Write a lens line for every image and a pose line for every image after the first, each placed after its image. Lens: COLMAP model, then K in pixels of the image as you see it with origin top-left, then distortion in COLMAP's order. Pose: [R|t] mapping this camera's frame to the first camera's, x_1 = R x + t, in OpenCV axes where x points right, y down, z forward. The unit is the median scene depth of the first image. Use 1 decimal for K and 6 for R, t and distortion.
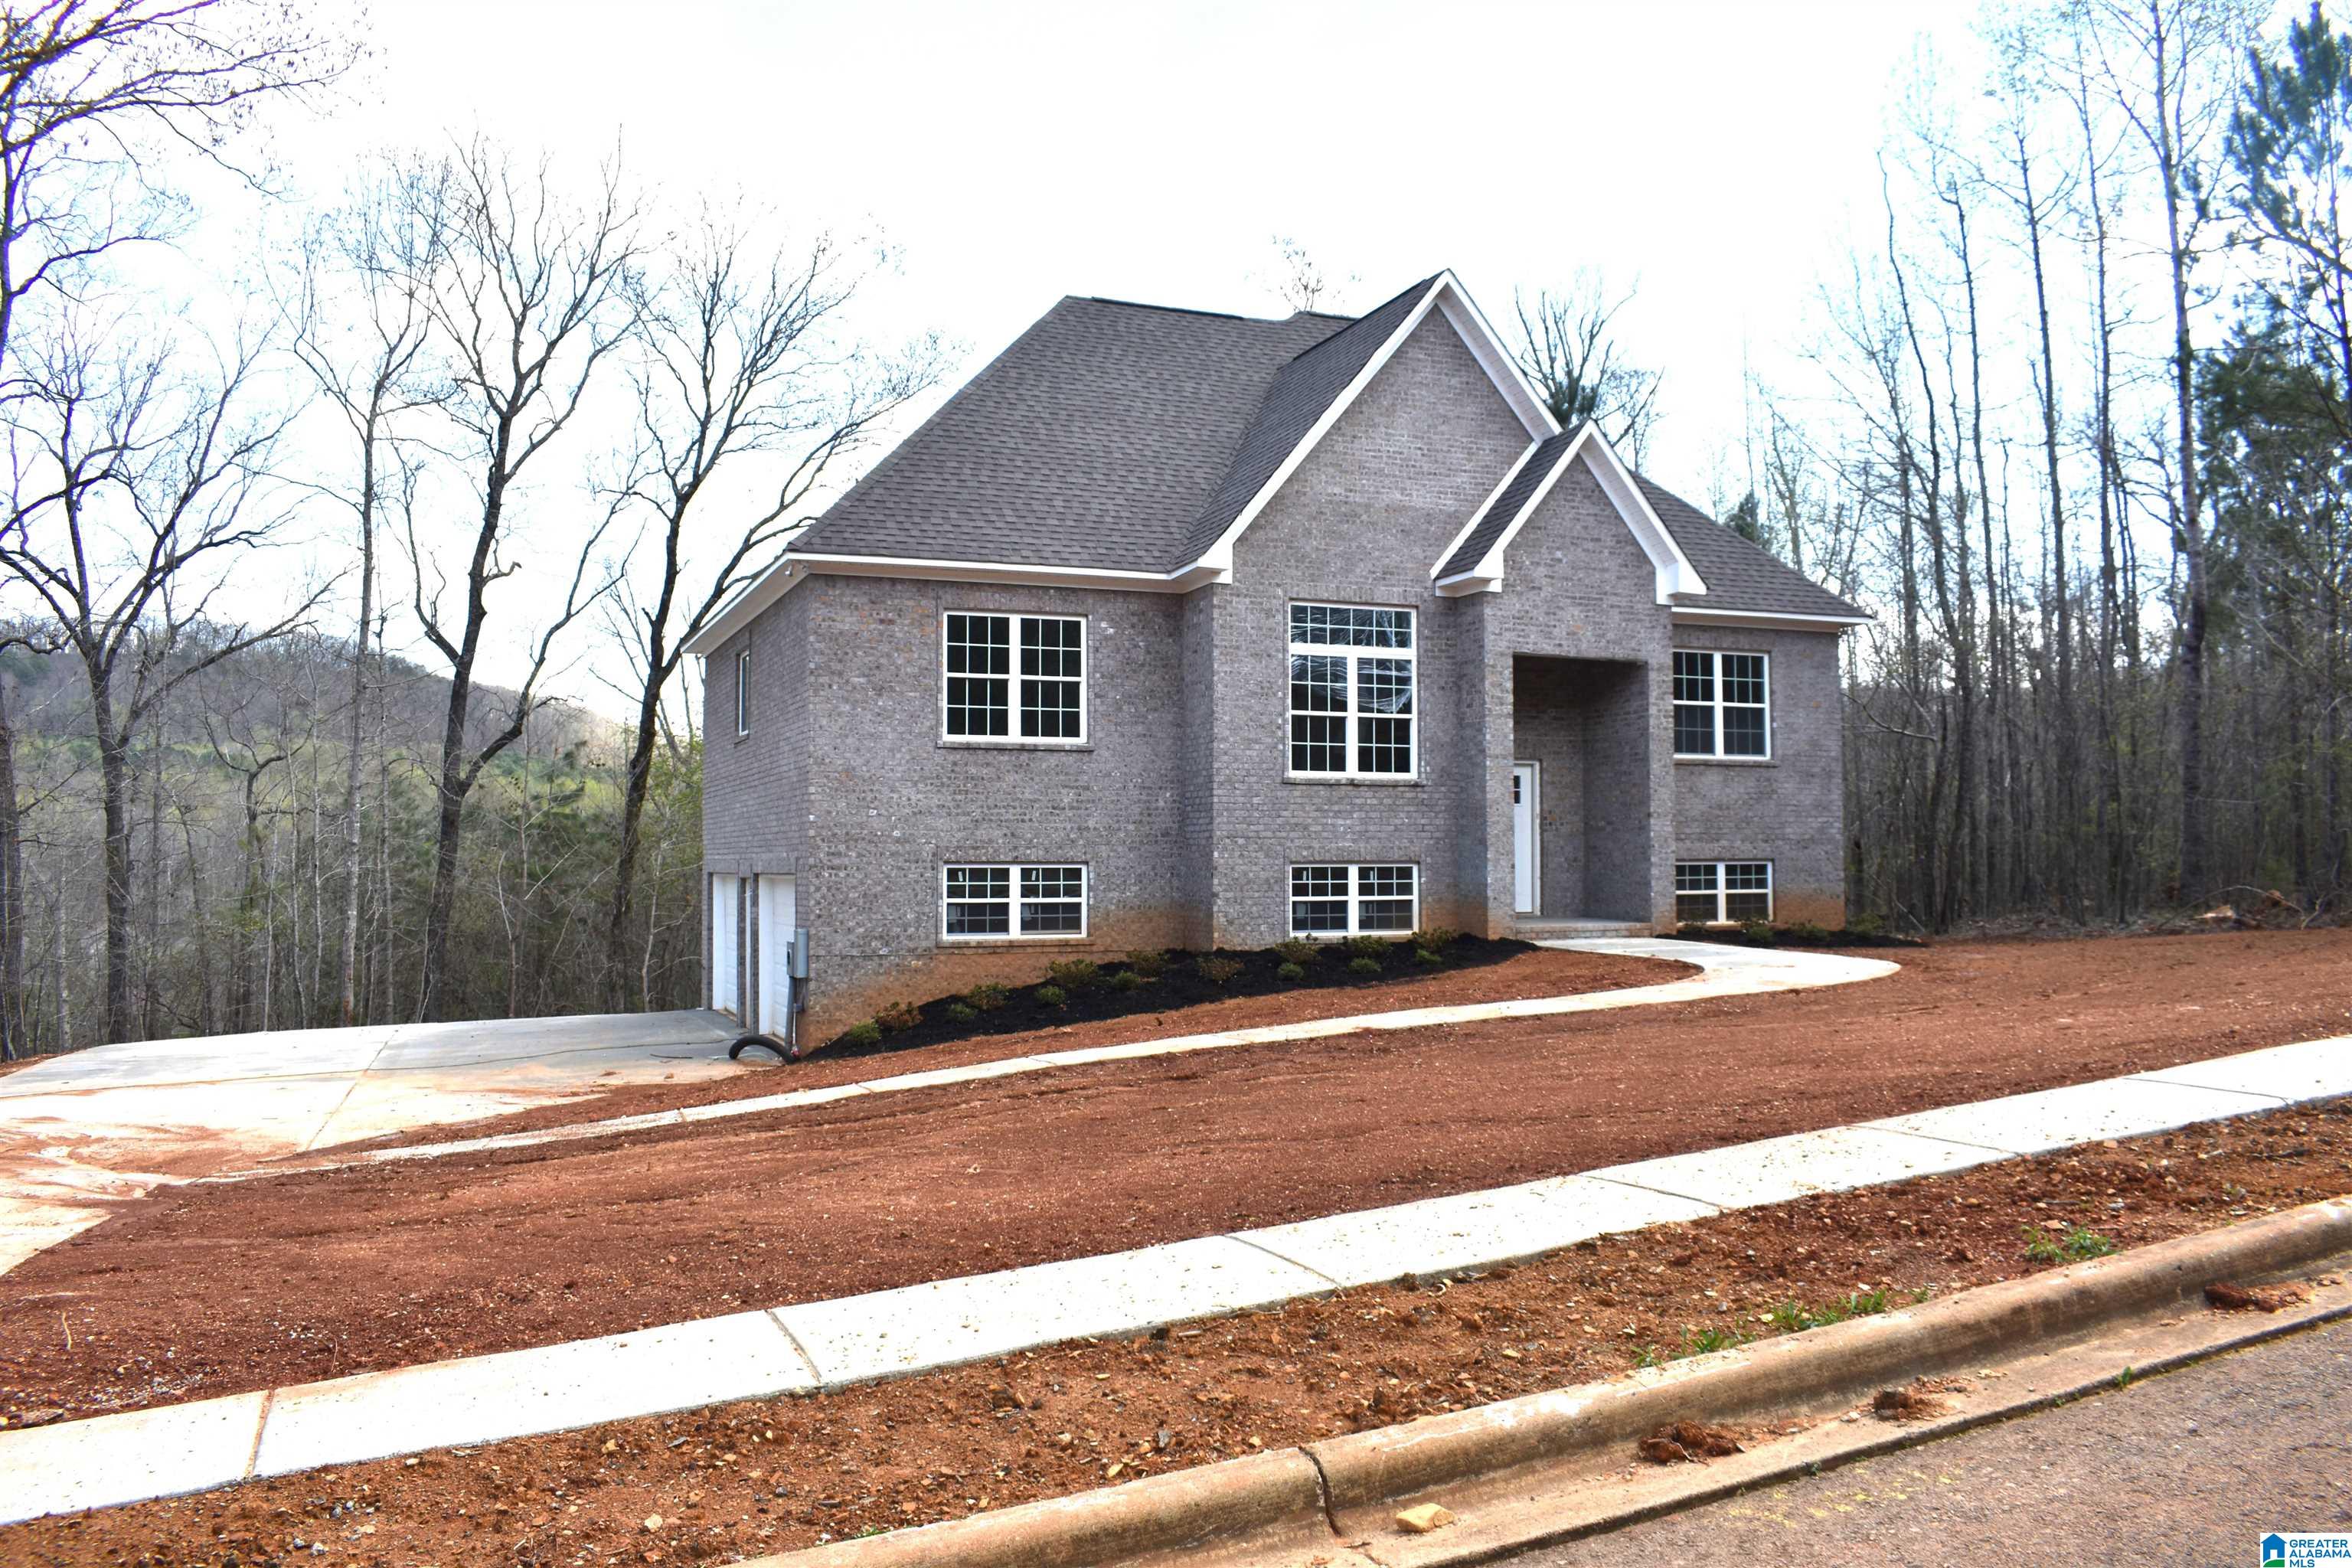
lens RADIAL K [[1831.4, 0, 1172.9], [0, 1831.4, 784.4], [0, 0, 1]] dist [-0.076602, -0.001336]
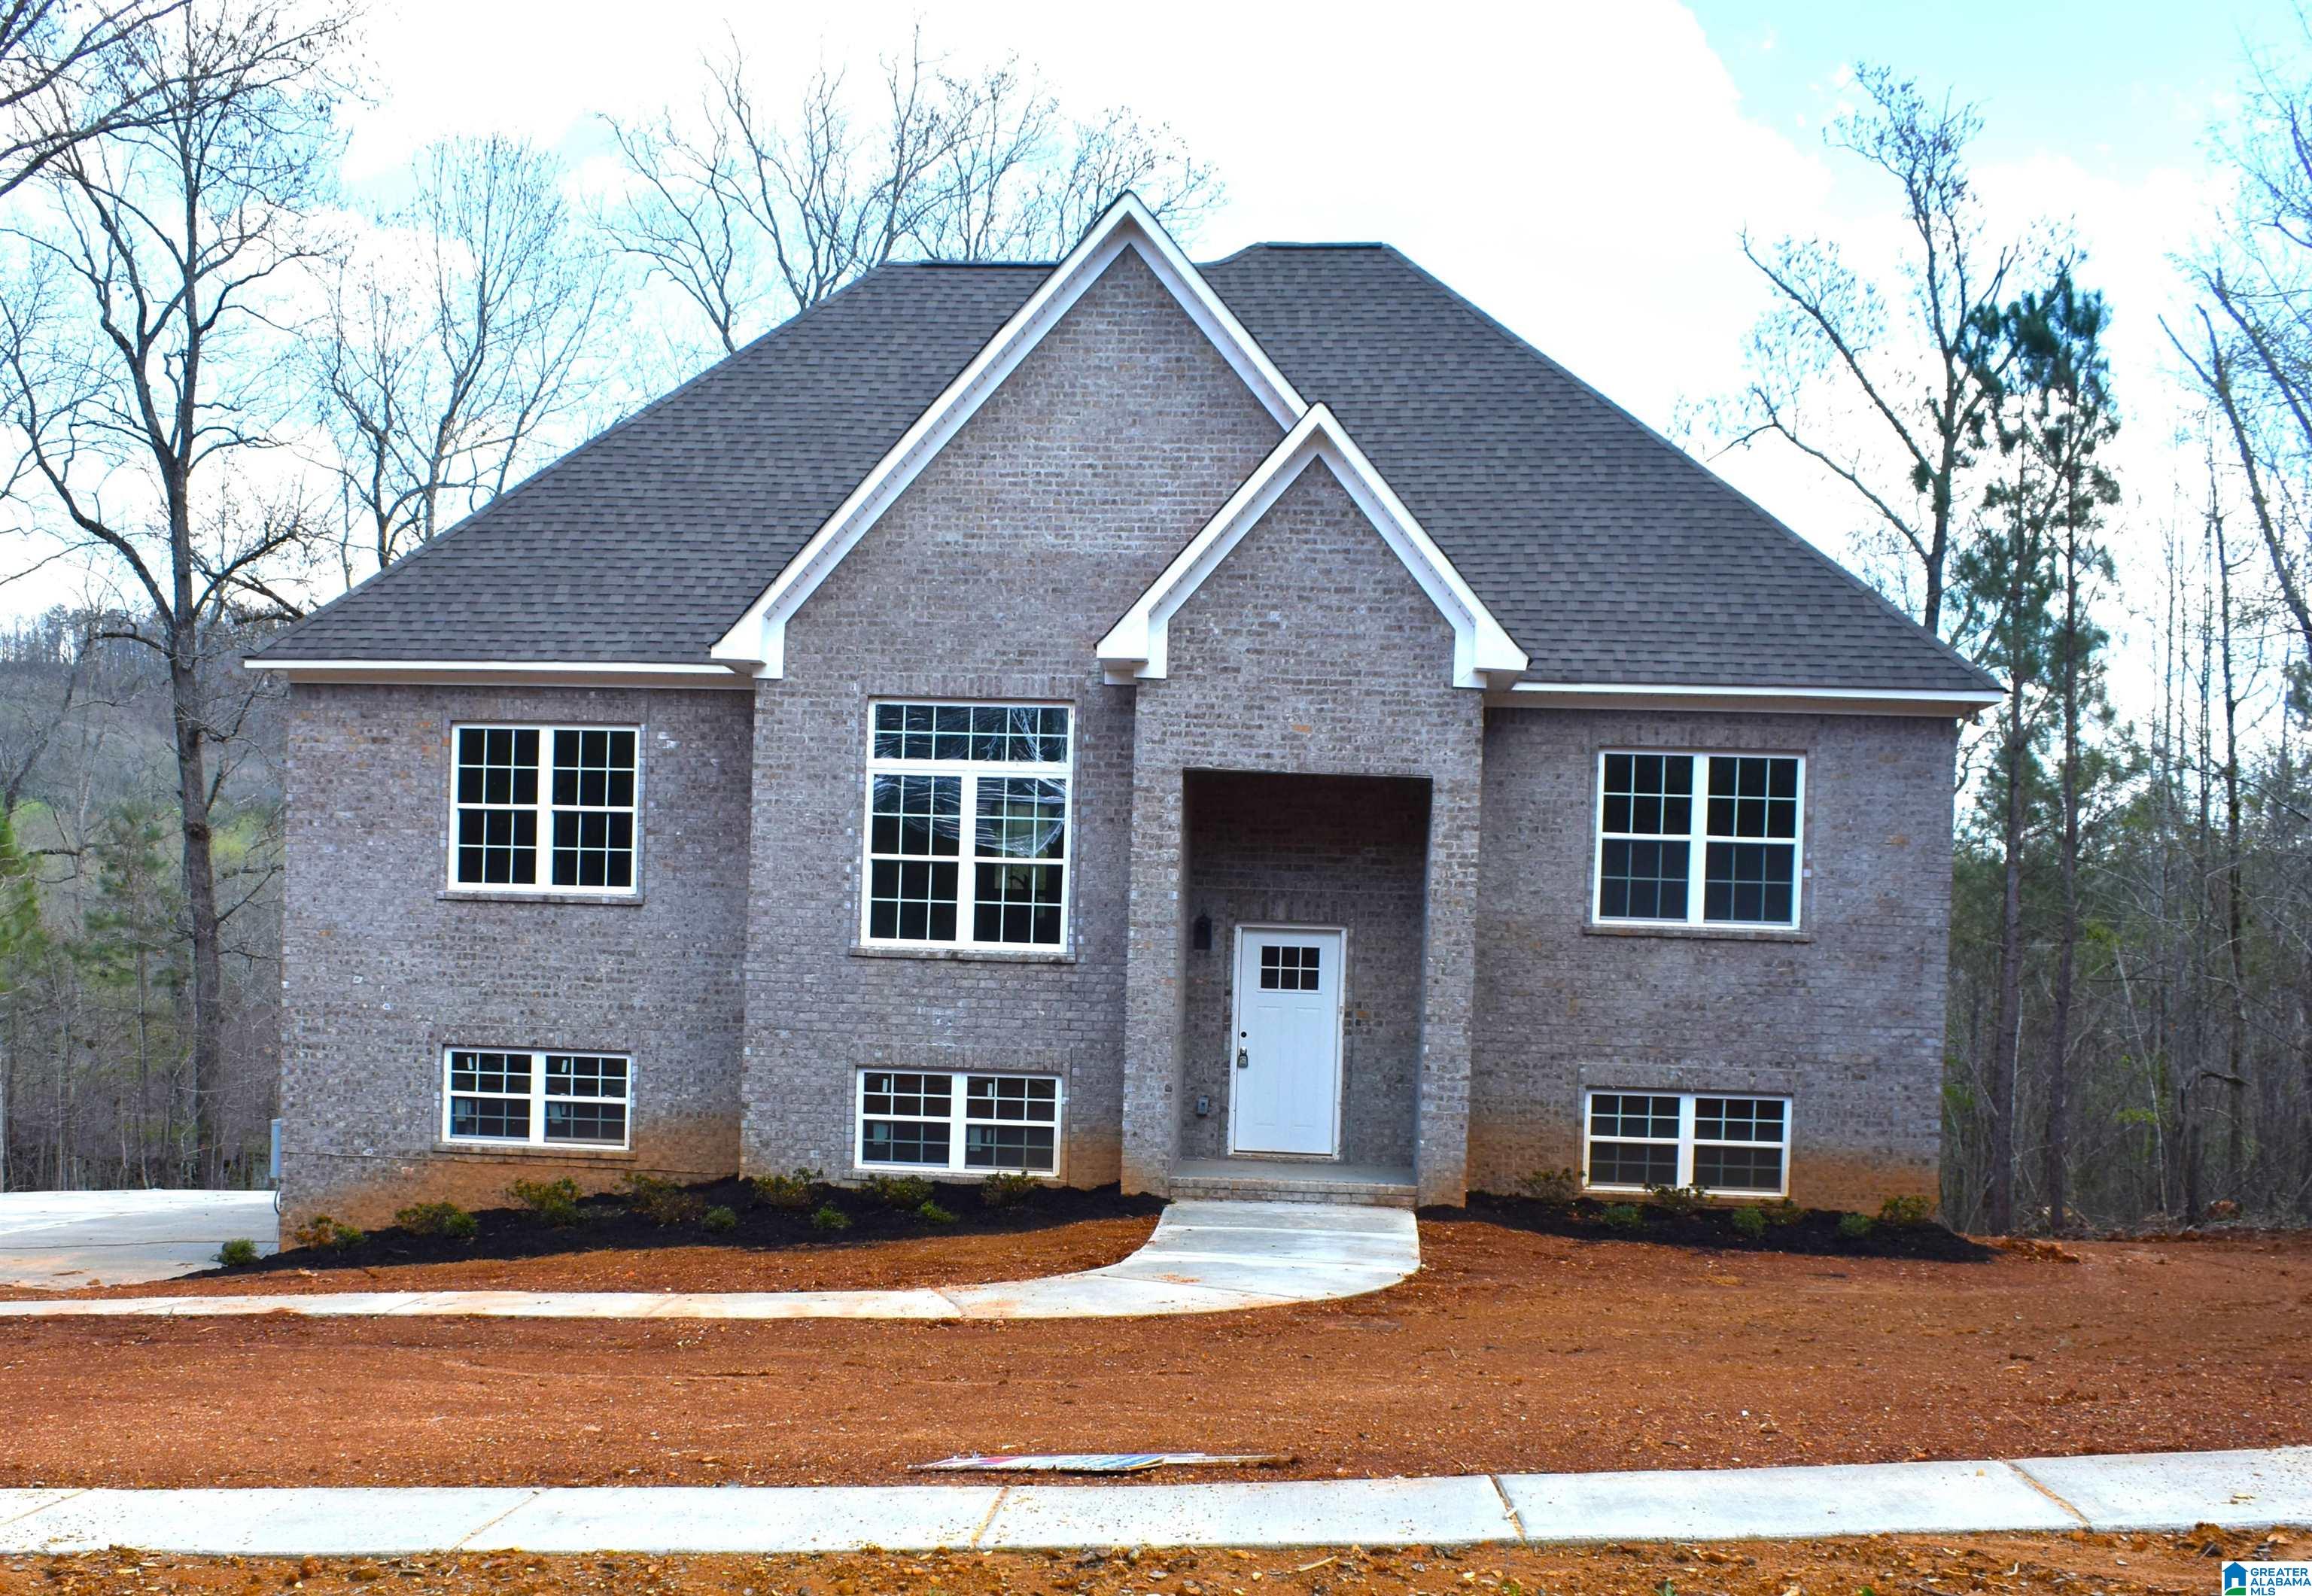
lens RADIAL K [[2494.5, 0, 1050.3], [0, 2494.5, 1041.9], [0, 0, 1]] dist [-0.078742, 0.000000]
pose [[0.878389, 0.047853, -0.475545, 0.587249], [-0.013776, 0.997097, 0.074889, -0.040667], [0.477748, -0.059230, 0.876498, 0.176055]]
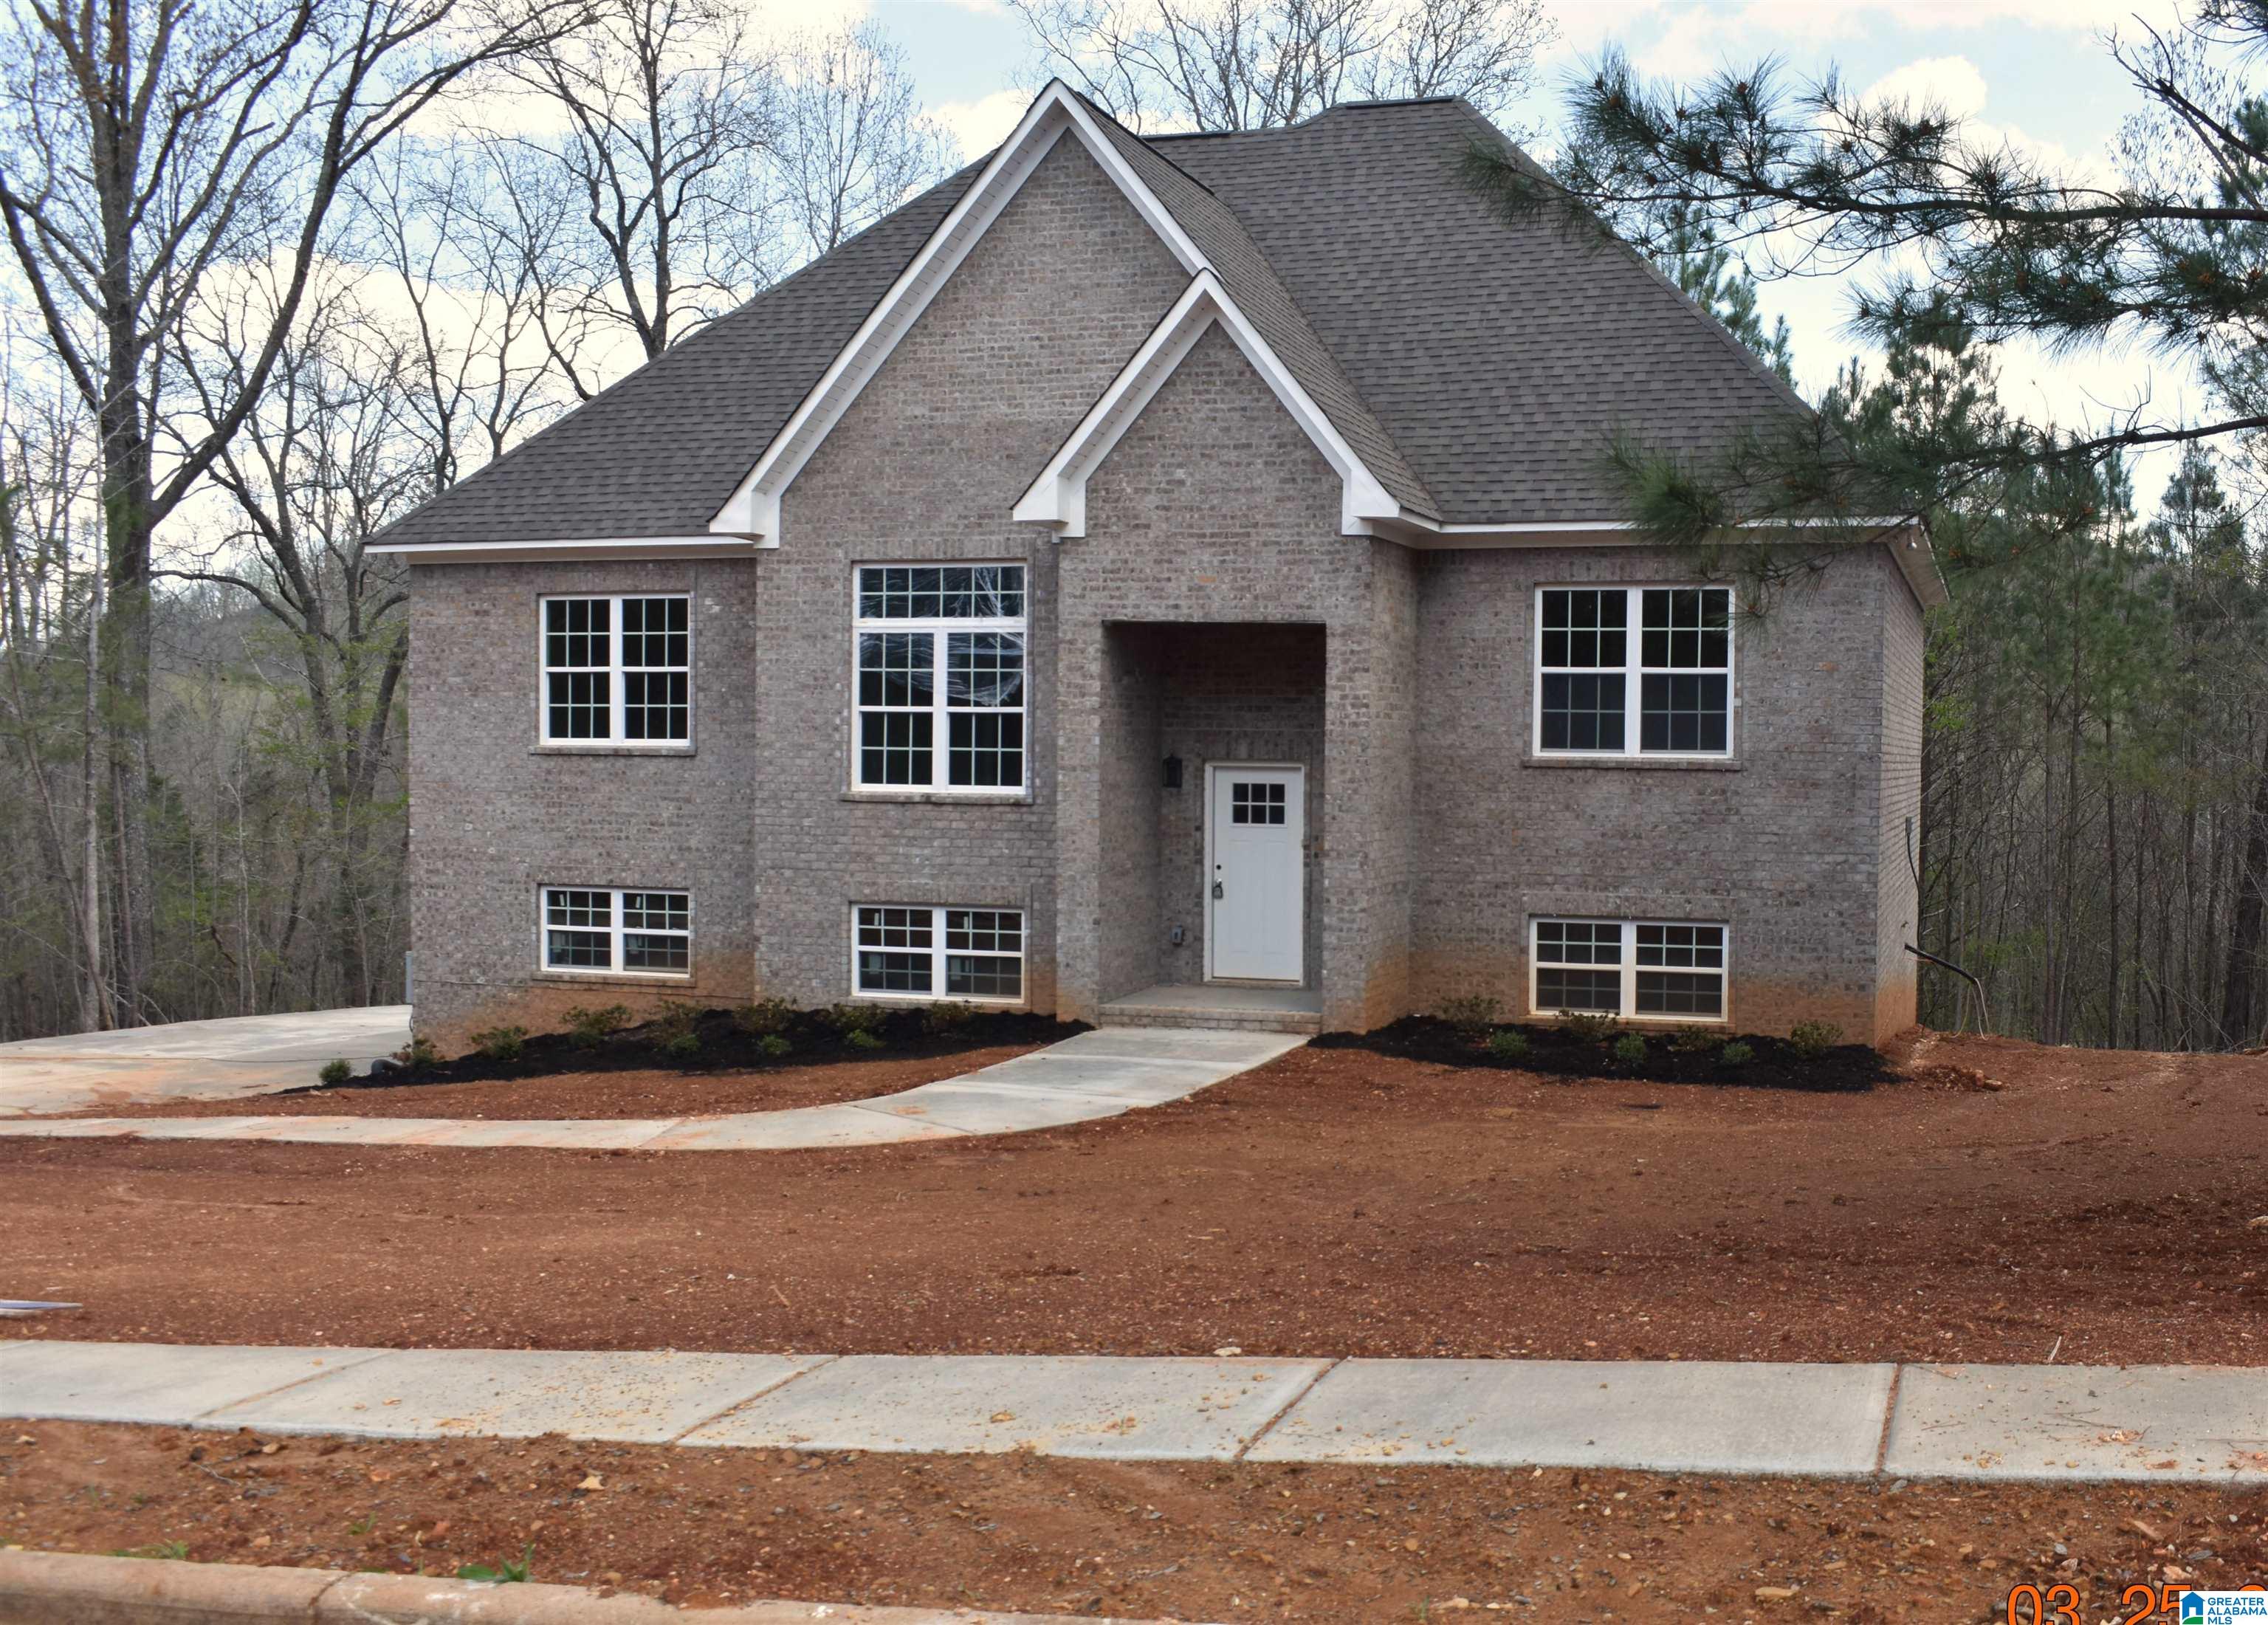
lens RADIAL K [[2357.1, 0, 1310.8], [0, 2357.1, 850.3], [0, 0, 1]] dist [-0.072849, 0.000000]
pose [[0.784760, 0.038907, -0.618578, 0.826529], [0.013651, 0.996701, 0.080009, -0.056188], [0.619650, -0.071232, 0.781639, 0.334118]]
